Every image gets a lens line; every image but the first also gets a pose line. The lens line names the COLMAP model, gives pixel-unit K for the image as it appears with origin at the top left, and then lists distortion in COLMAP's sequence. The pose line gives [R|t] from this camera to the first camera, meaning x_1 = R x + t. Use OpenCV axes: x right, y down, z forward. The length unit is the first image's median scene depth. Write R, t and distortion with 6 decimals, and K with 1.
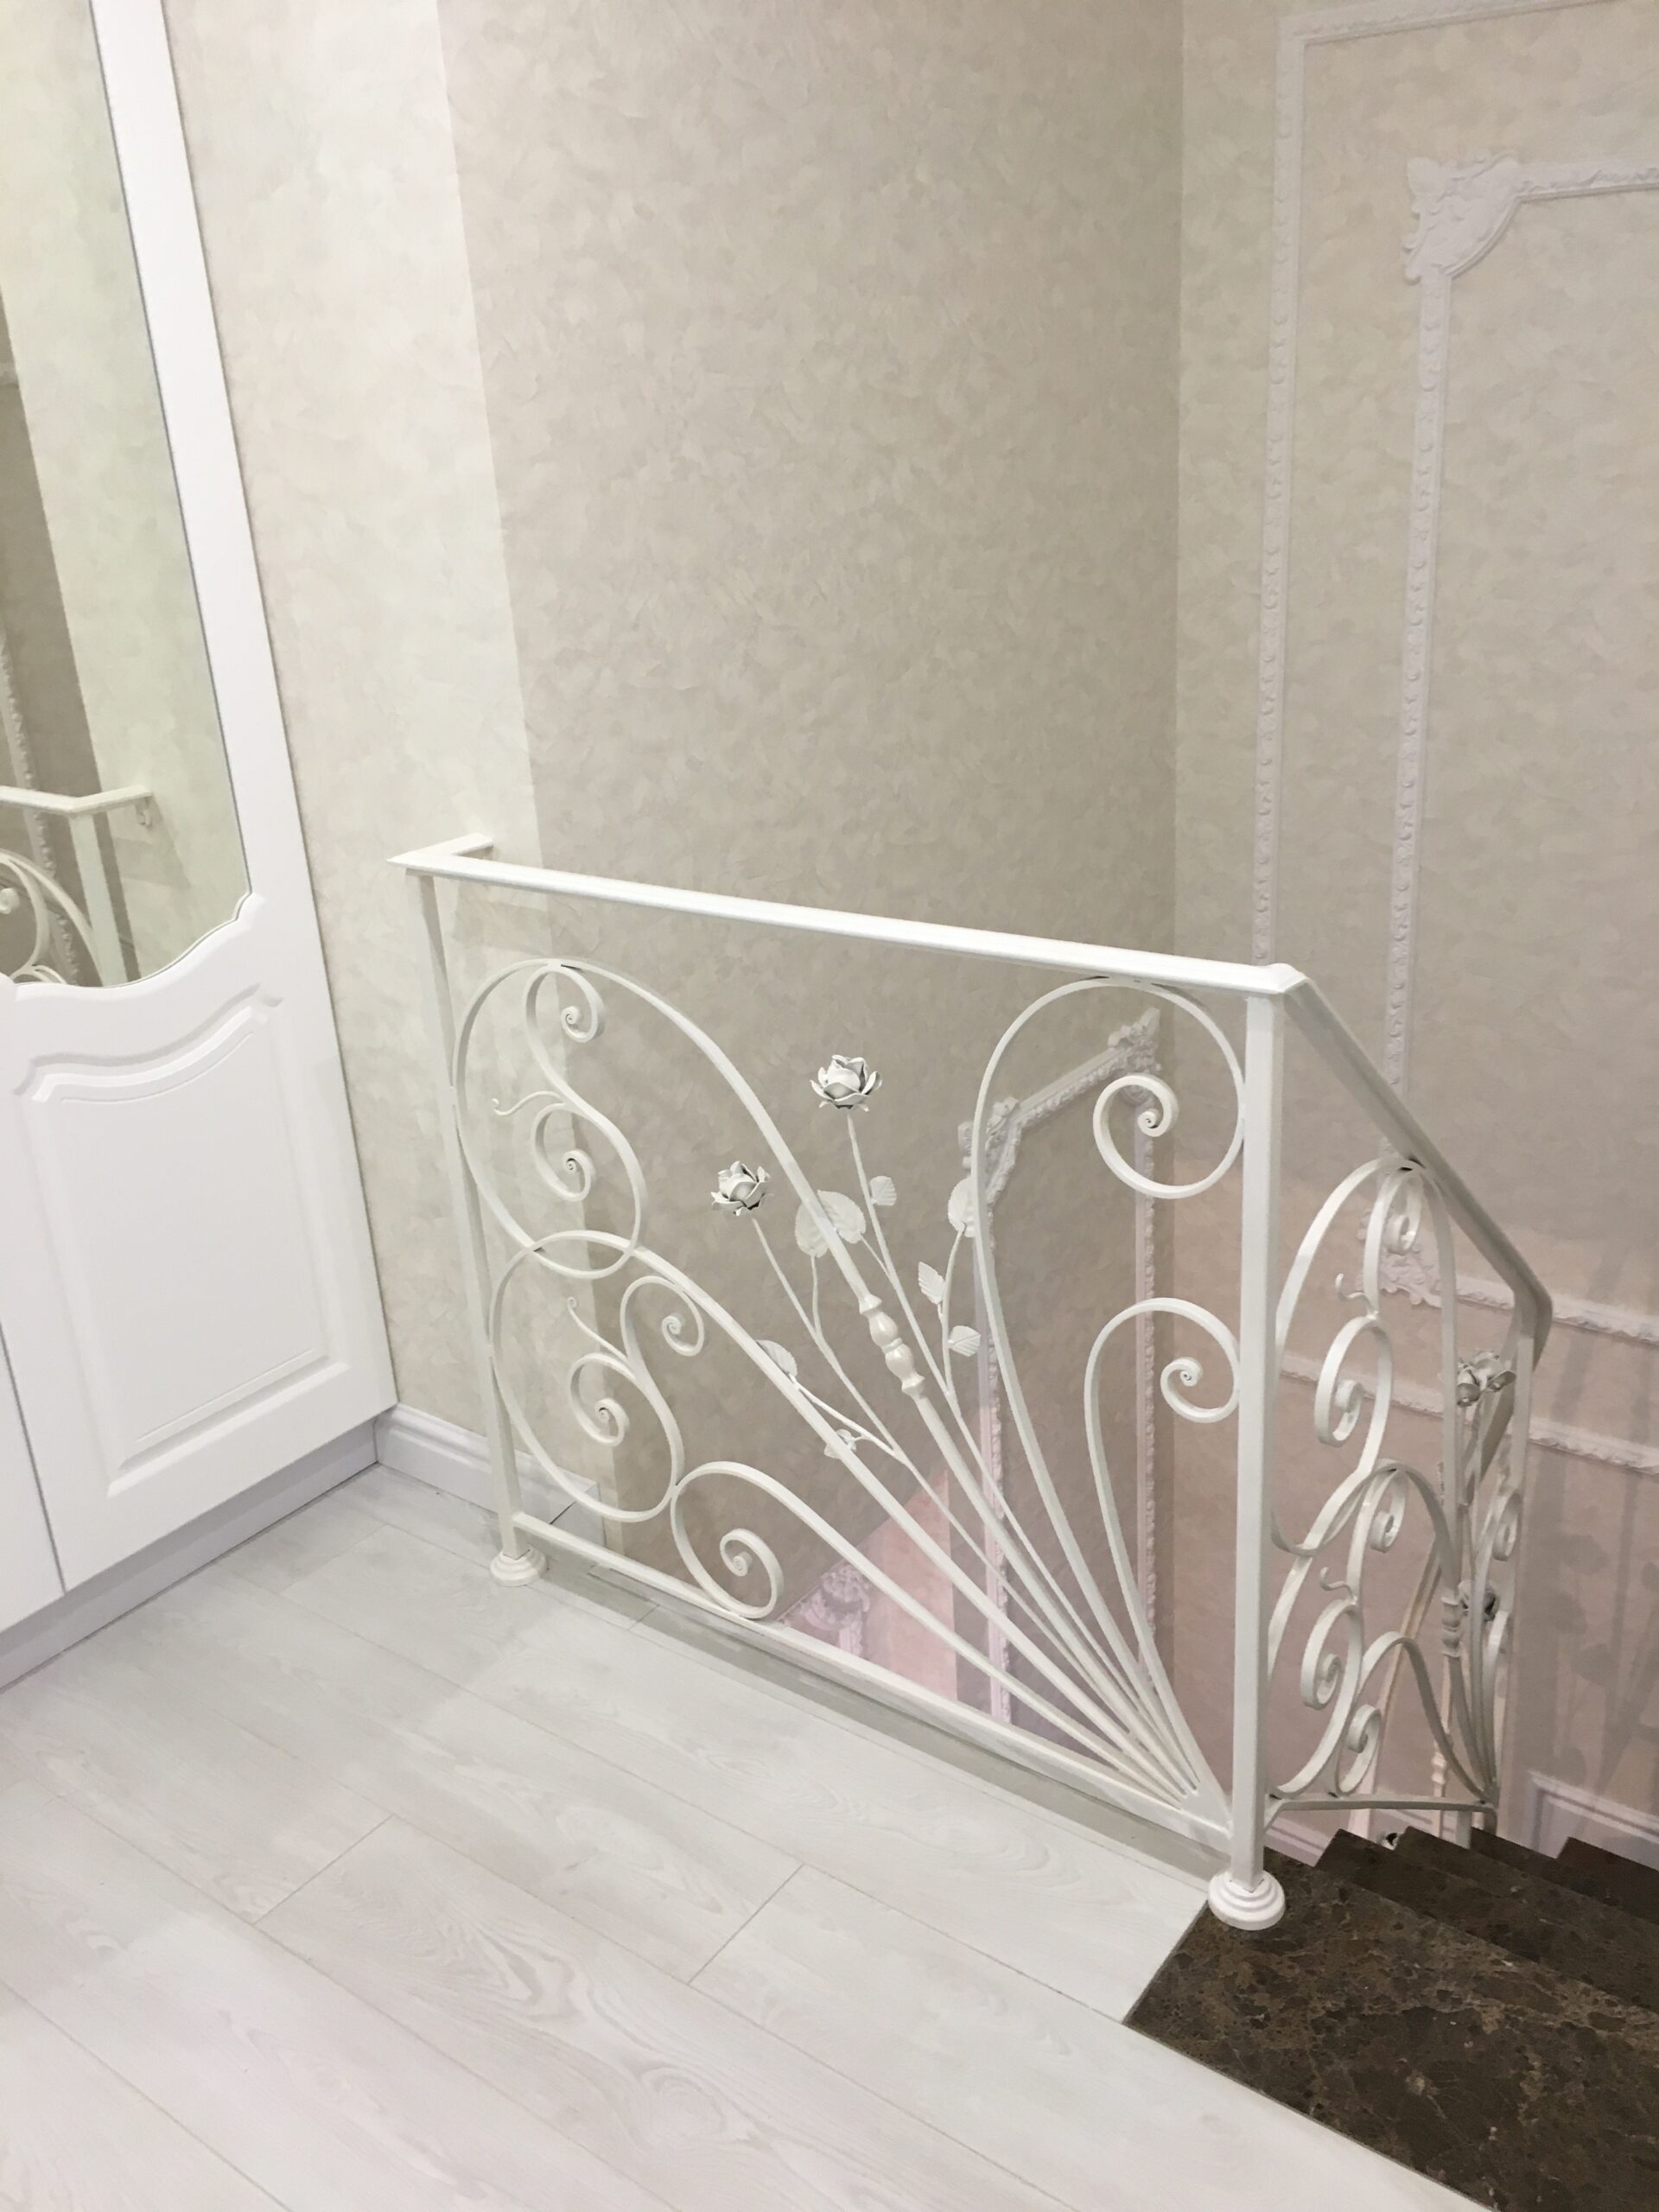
lens RADIAL K [[1875.8, 0, 841.4], [0, 1875.8, 1079.6], [0, 0, 1]] dist [0.081788, -0.106879]
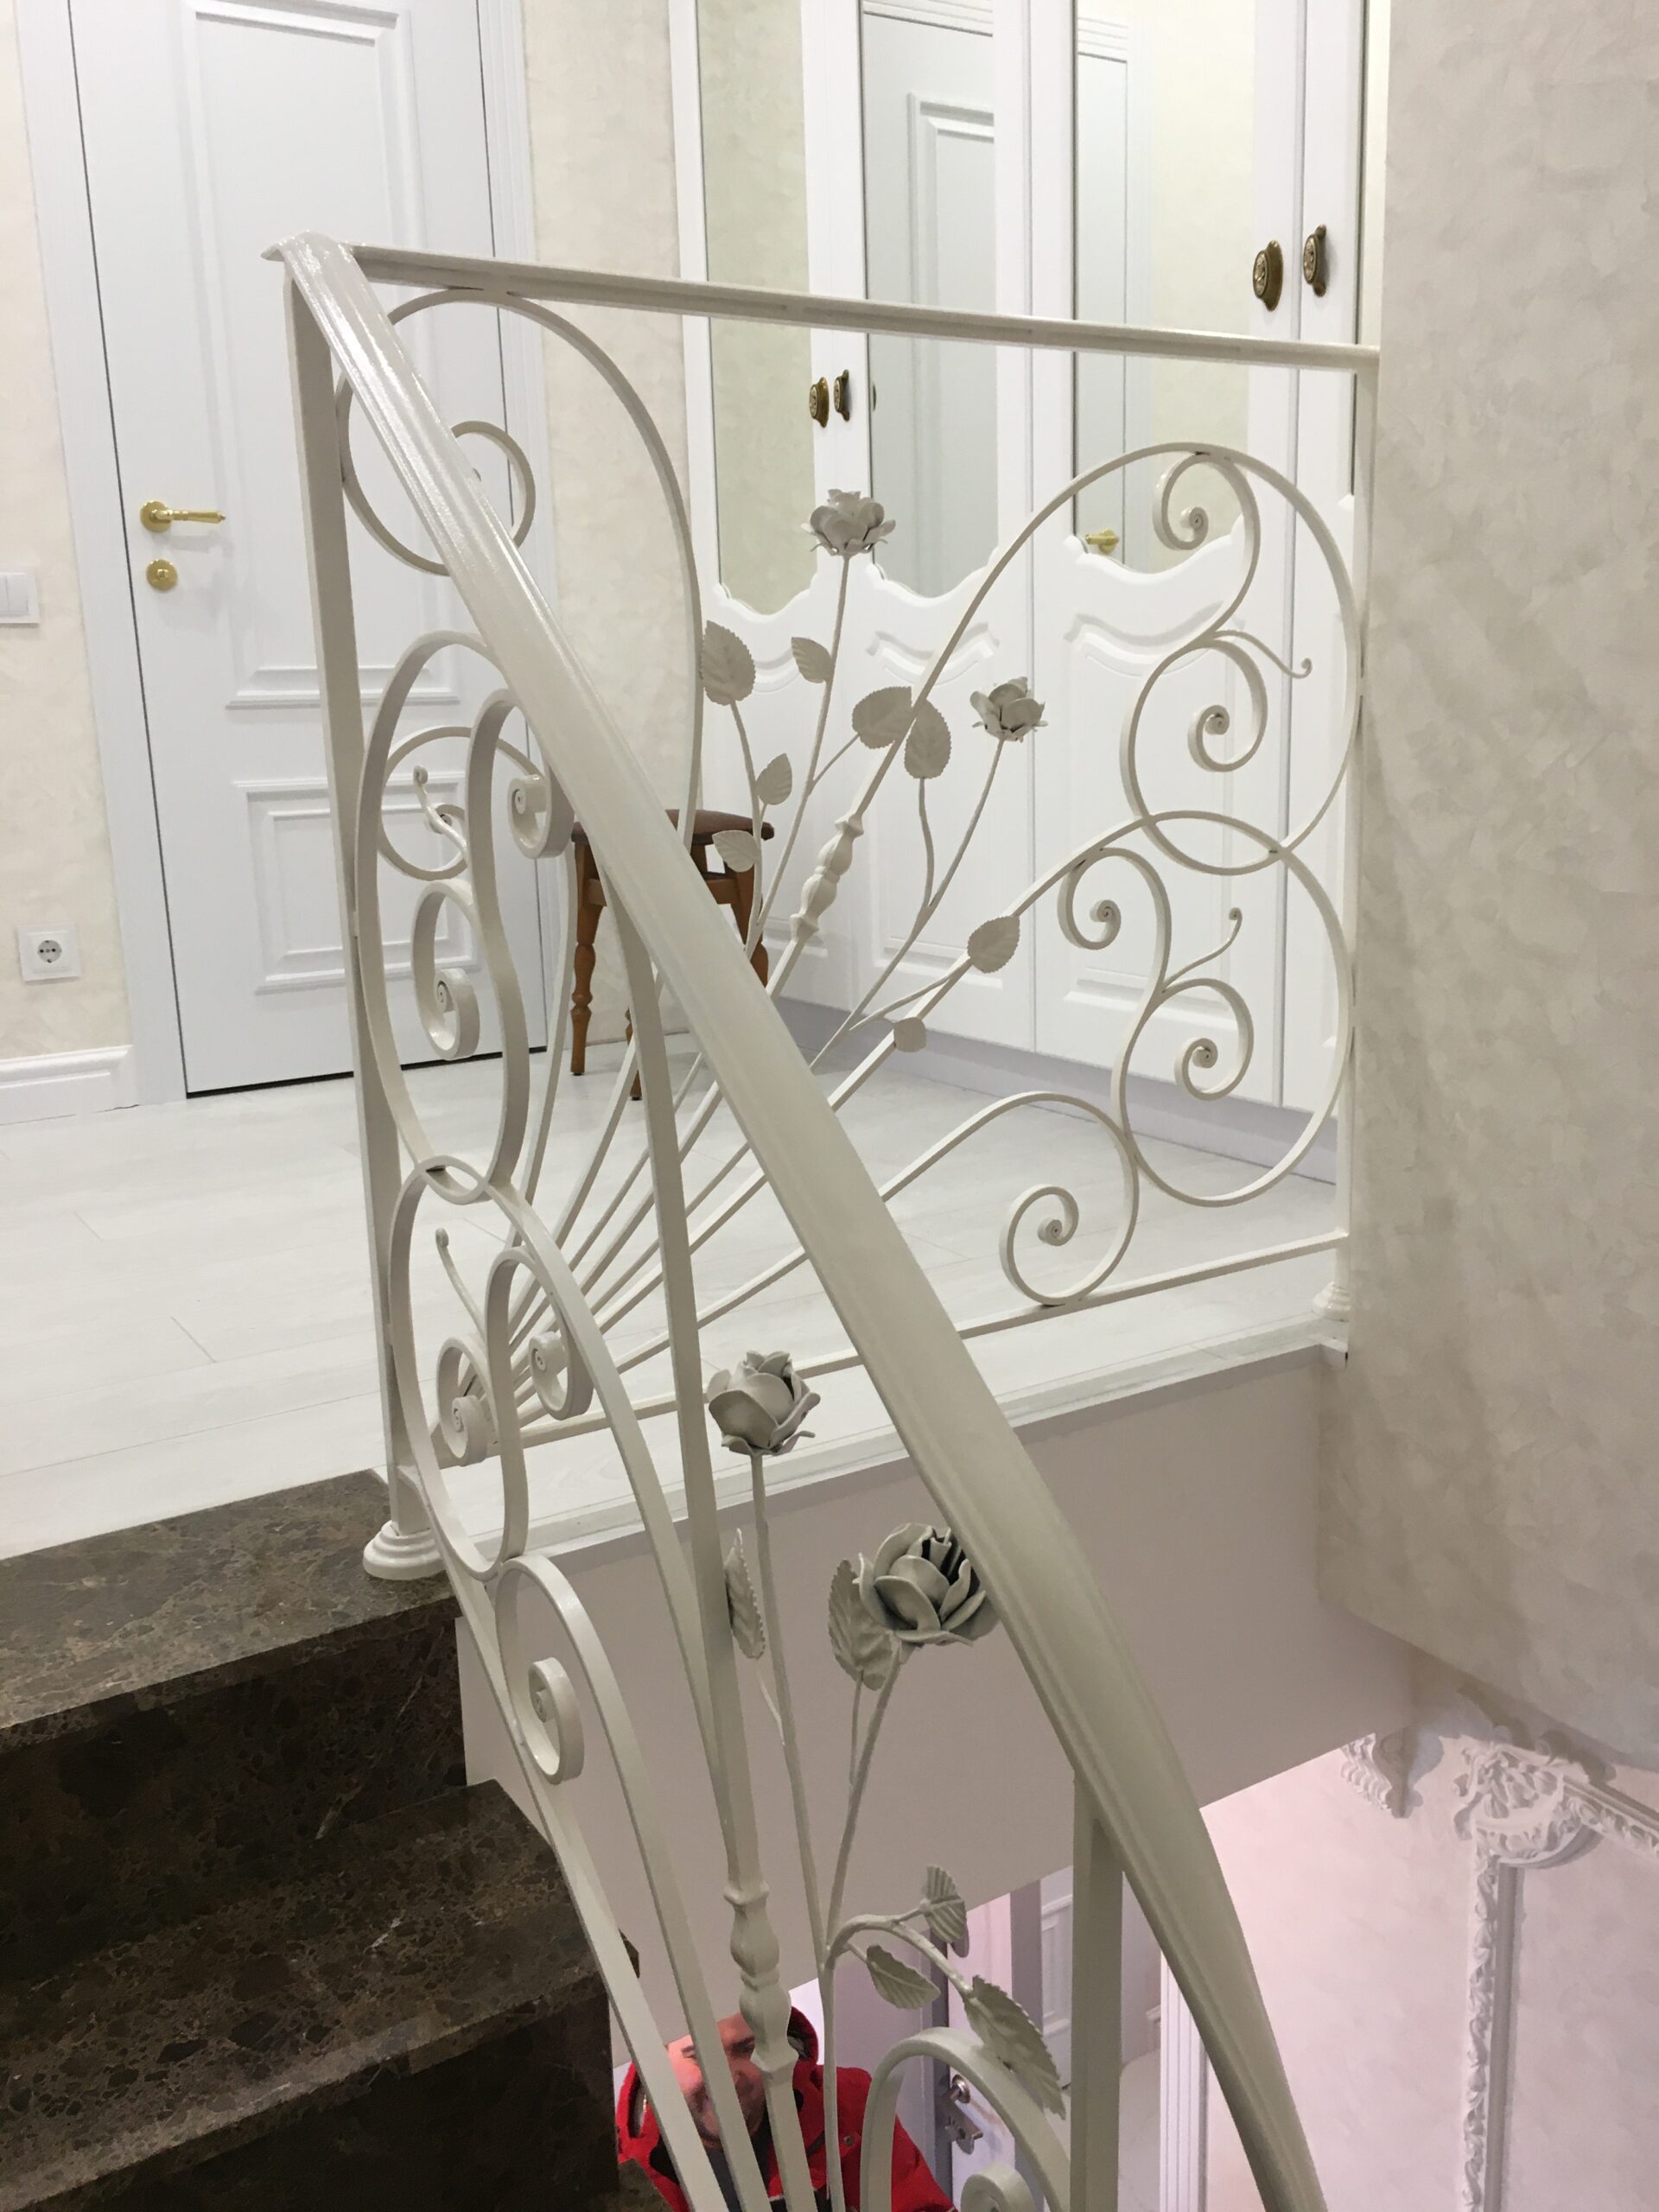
lens RADIAL K [[1875.8, 0, 841.4], [0, 1875.8, 1079.6], [0, 0, 1]] dist [0.081788, -0.106879]
pose [[-0.353262, 0.253352, -0.900566, 0.856421], [-0.285452, 0.887536, 0.361659, -0.083519], [0.890912, 0.384828, -0.241212, 1.349547]]
